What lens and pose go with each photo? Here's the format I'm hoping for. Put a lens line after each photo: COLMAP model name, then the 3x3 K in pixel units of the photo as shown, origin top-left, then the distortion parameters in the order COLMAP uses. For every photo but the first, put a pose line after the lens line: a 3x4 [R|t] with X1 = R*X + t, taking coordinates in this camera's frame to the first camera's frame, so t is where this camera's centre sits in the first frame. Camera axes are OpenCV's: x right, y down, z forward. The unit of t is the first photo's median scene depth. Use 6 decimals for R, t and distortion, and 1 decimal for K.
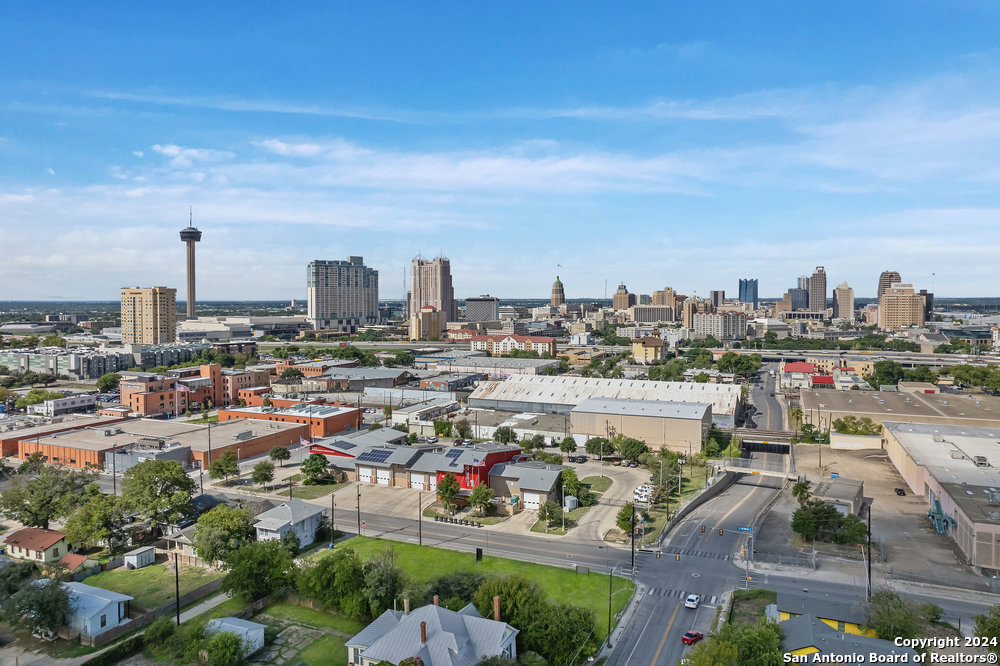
lens RADIAL K [[632.6, 0, 506.1], [0, 632.6, 329.0], [0, 0, 1]] dist [-0.074323, 0.063821]
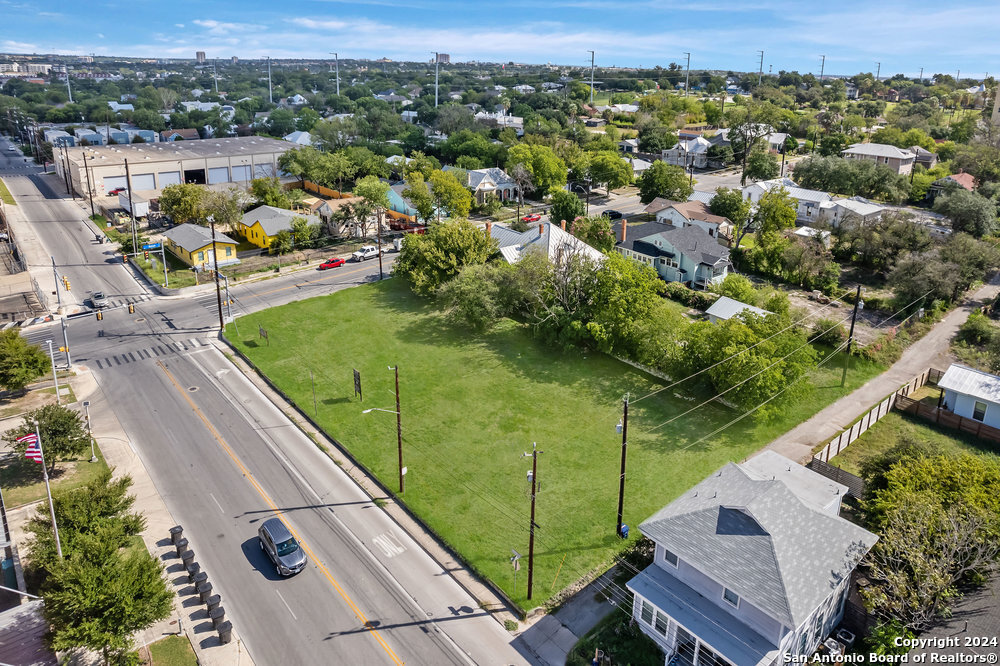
lens RADIAL K [[650.6, 0, 485.8], [0, 650.6, 331.4], [0, 0, 1]] dist [-0.068887, 0.072278]
pose [[-0.883746, -0.191111, 0.427164, -0.207647], [0.003558, 0.910039, 0.414507, 0.051278], [-0.467953, 0.367839, -0.803564, 0.772973]]
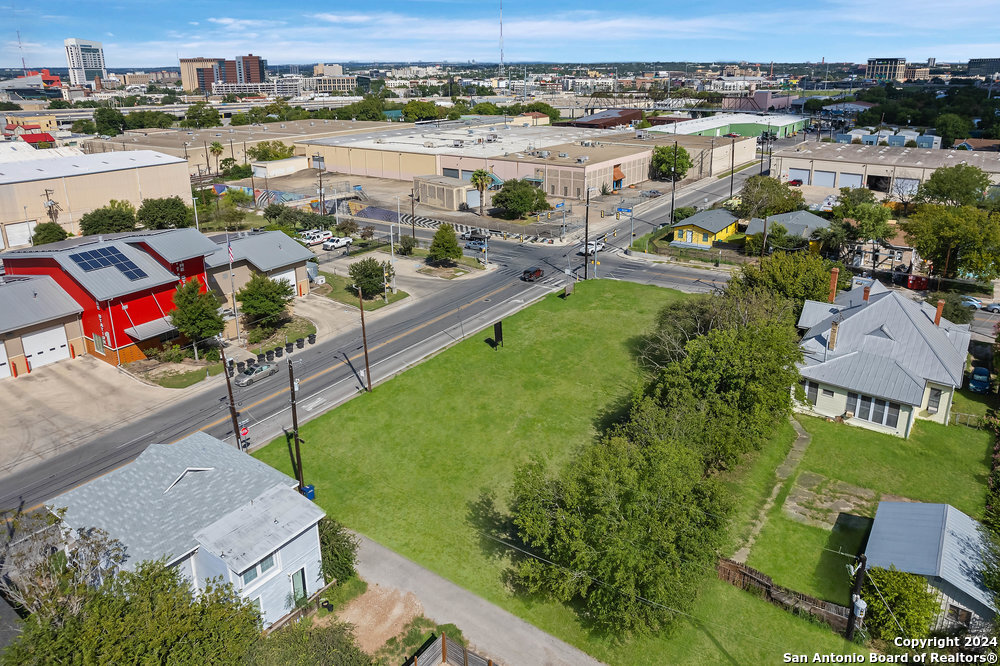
lens RADIAL K [[642.5, 0, 505.7], [0, 642.5, 359.1], [0, 0, 1]] dist [-0.068764, 0.048794]
pose [[0.219410, -0.408190, 0.886138, -0.332895], [0.043318, 0.911450, 0.409124, 0.074970], [-0.974671, -0.051381, 0.217663, 0.481885]]
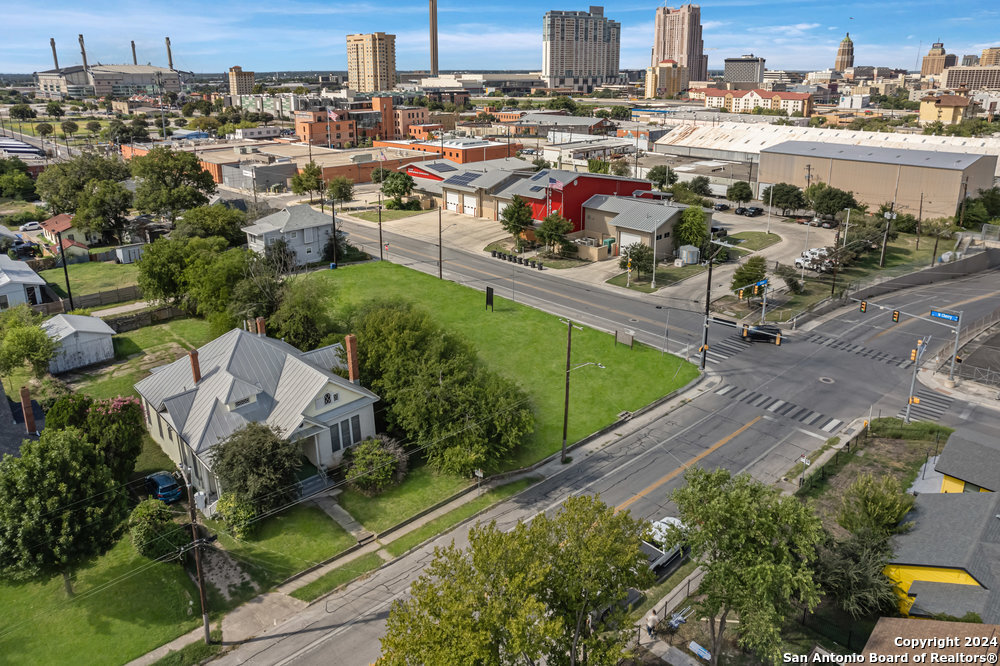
lens RADIAL K [[661.3, 0, 501.4], [0, 661.3, 264.6], [0, 0, 1]] dist [-0.080267, 0.083605]
pose [[0.924201, 0.110762, -0.365491, 0.128345], [-0.017390, 0.968231, 0.249450, 0.081628], [0.381510, -0.224186, 0.896767, 0.205035]]
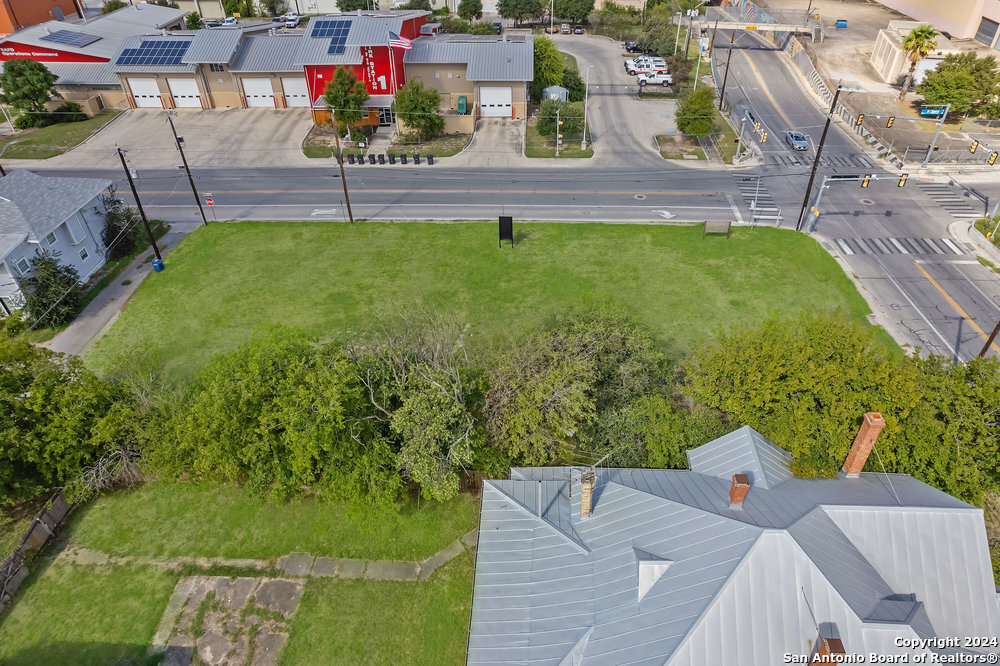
lens RADIAL K [[632.6, 0, 506.1], [0, 632.6, 329.0], [0, 0, 1]] dist [-0.074323, 0.063821]
pose [[0.936266, -0.219201, 0.274513, -0.107619], [0.017411, 0.809431, 0.586957, 0.078475], [-0.350861, -0.544768, 0.761659, 0.331908]]
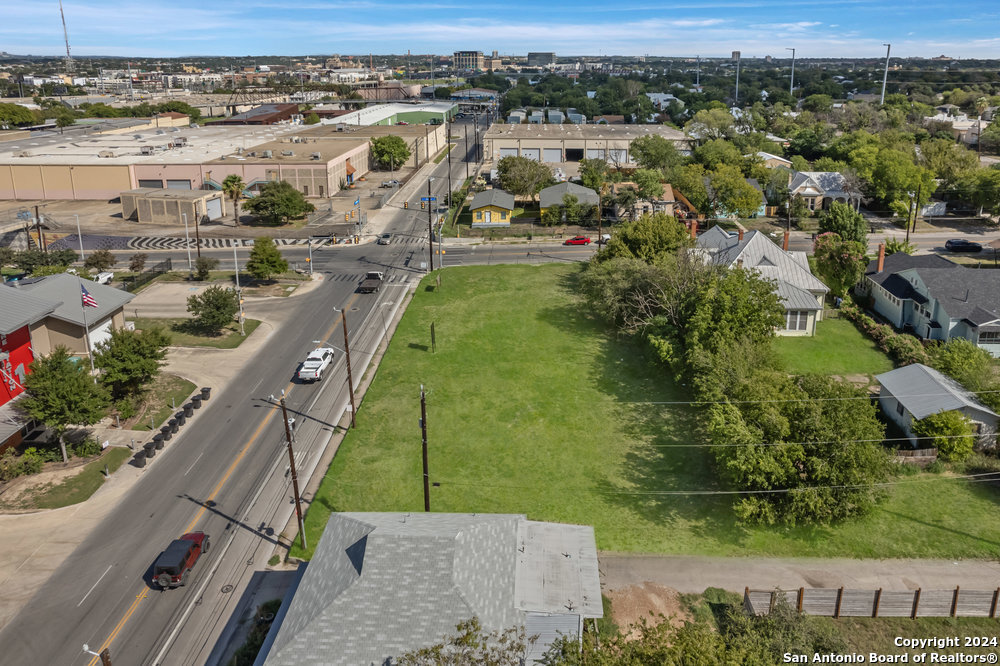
lens RADIAL K [[645.3, 0, 517.6], [0, 645.3, 330.2], [0, 0, 1]] dist [-0.072771, 0.055095]
pose [[-0.363985, -0.363693, 0.857463, -0.320427], [0.033604, 0.914885, 0.402314, 0.069932], [-0.930799, 0.175250, -0.320783, 0.625362]]
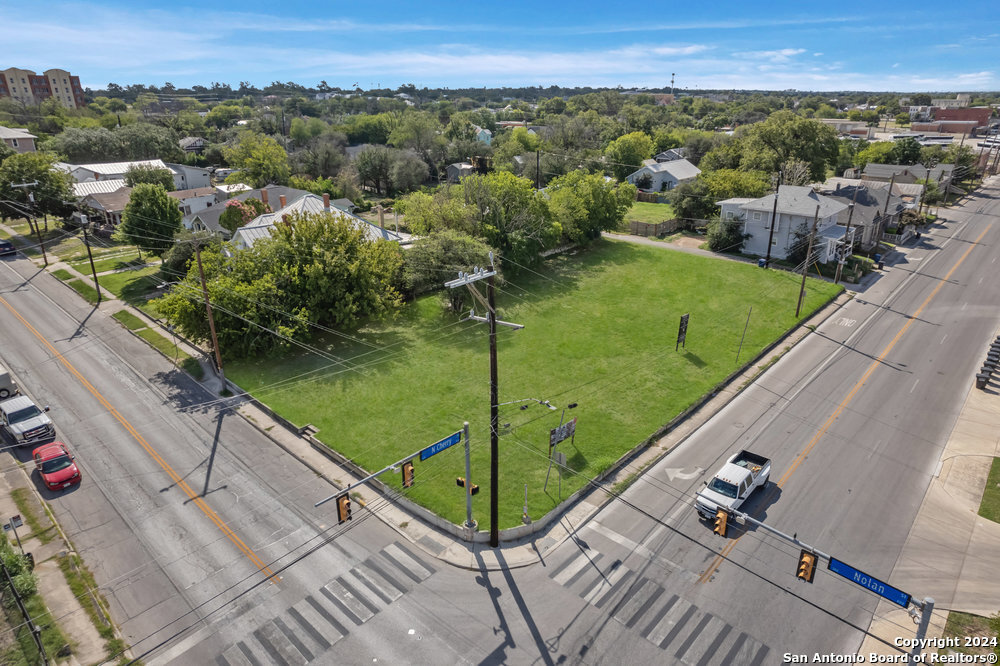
lens RADIAL K [[645.3, 0, 517.6], [0, 645.3, 330.2], [0, 0, 1]] dist [-0.072771, 0.055095]
pose [[-0.307347, 0.340244, -0.888691, 0.224844], [-0.026475, 0.930475, 0.365398, 0.110558], [0.951229, 0.135832, -0.276971, 0.569282]]
